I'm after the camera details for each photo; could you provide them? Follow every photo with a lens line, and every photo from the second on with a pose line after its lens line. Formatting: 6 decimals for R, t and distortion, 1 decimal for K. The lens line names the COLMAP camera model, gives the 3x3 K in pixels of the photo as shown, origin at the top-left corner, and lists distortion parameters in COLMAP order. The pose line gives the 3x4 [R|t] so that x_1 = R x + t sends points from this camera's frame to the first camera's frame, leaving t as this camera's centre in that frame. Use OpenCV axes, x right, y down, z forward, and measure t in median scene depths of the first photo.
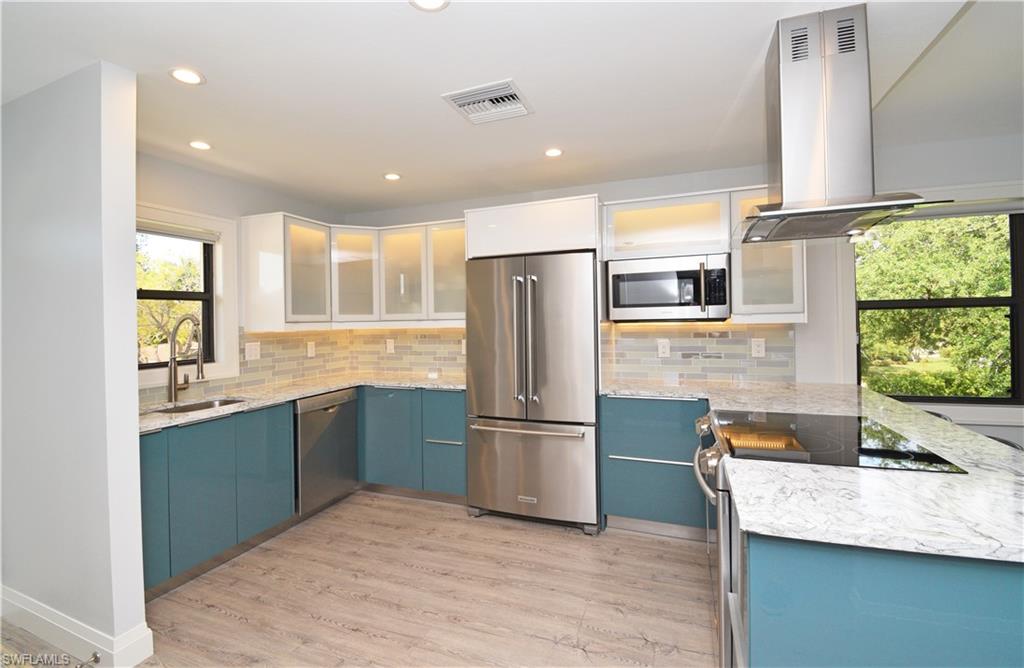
lens RADIAL K [[456.3, 0, 512.3], [0, 456.3, 318.2], [0, 0, 1]] dist [0.013769, -0.017169]
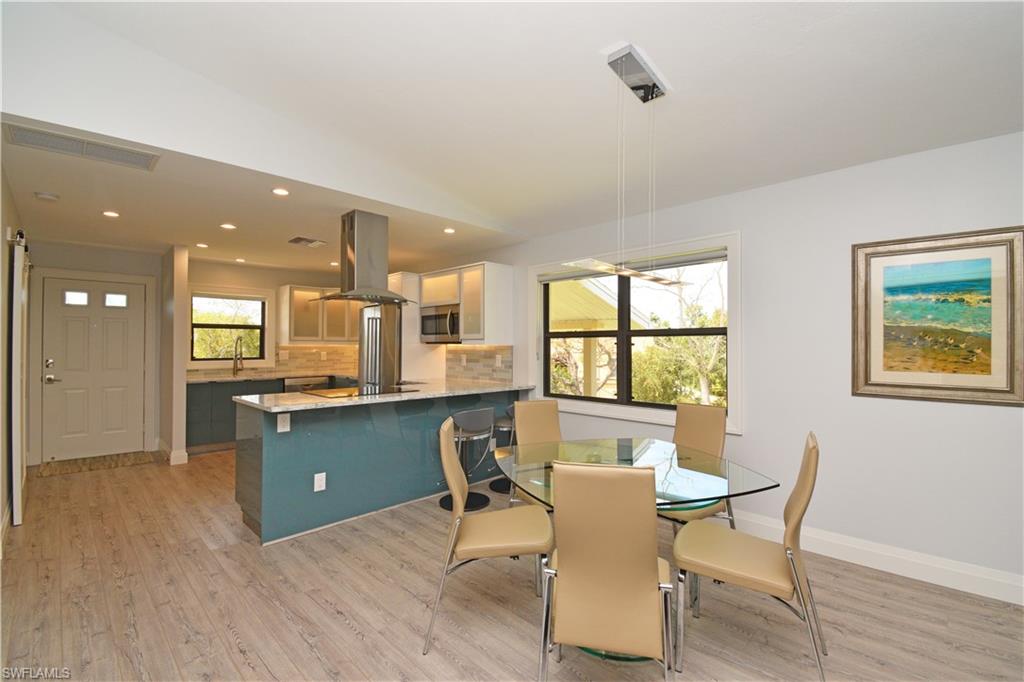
lens RADIAL K [[453.3, 0, 514.9], [0, 453.3, 341.6], [0, 0, 1]] dist [0.021554, -0.026649]
pose [[0.915138, 0.015010, -0.402862, 1.189393], [-0.012874, 0.999885, 0.008009, -0.015798], [0.402936, -0.002143, 0.915226, -0.412277]]
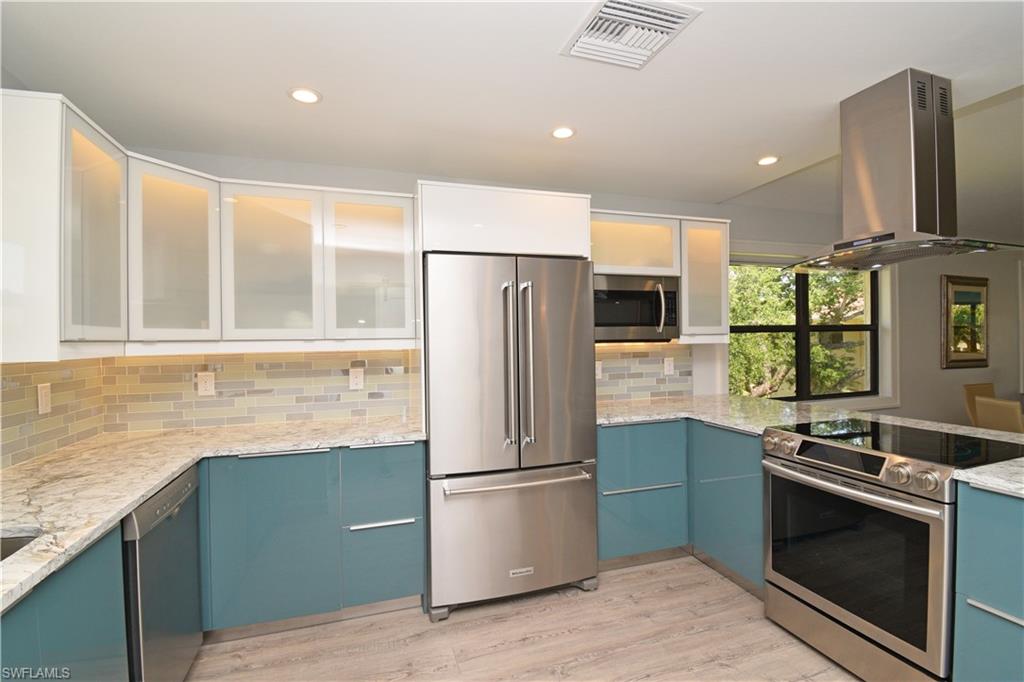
lens RADIAL K [[453.3, 0, 514.9], [0, 453.3, 341.6], [0, 0, 1]] dist [0.021554, -0.026649]
pose [[0.778388, 0.004044, 0.627771, -0.419862], [-0.002544, 0.999991, -0.003287, 0.009501], [-0.627779, 0.000962, 0.778391, 0.373829]]
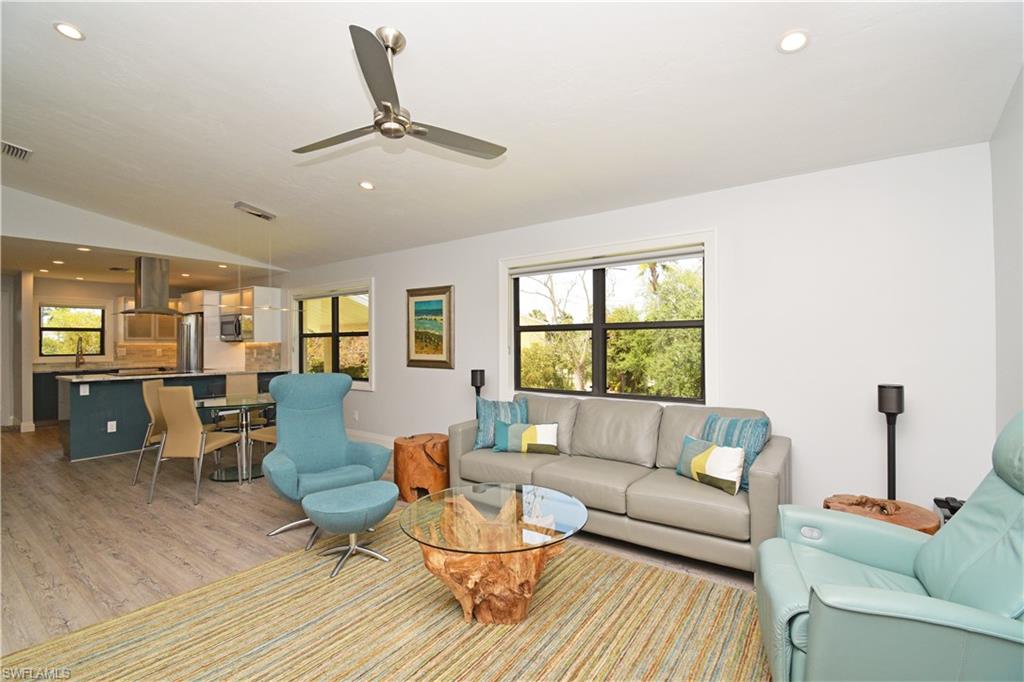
lens RADIAL K [[446.5, 0, 516.0], [0, 446.5, 345.9], [0, 0, 1]] dist [0.001005, -0.011308]
pose [[0.969336, 0.011401, -0.245475, 2.219984], [-0.004770, 0.999608, 0.027589, -0.039383], [0.245693, -0.025572, 0.969010, -0.865446]]
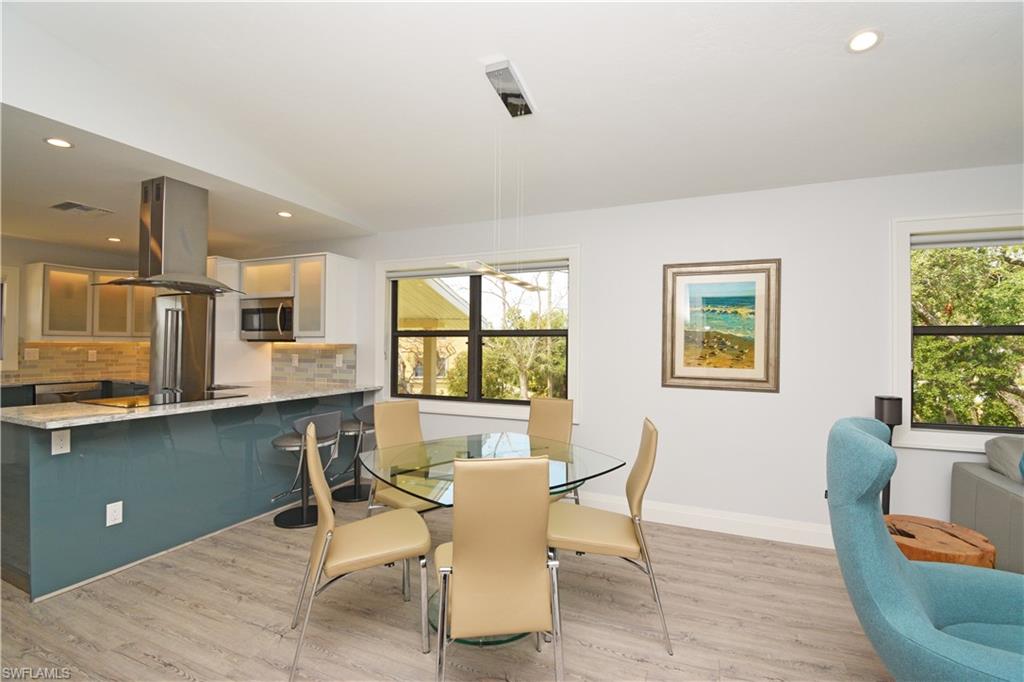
lens RADIAL K [[453.3, 0, 514.9], [0, 453.3, 341.6], [0, 0, 1]] dist [0.021554, -0.026649]
pose [[0.999112, 0.025457, -0.033583, 1.118456], [-0.025408, 0.999675, 0.001868, -0.013810], [0.033619, -0.001013, 0.999434, -0.436817]]
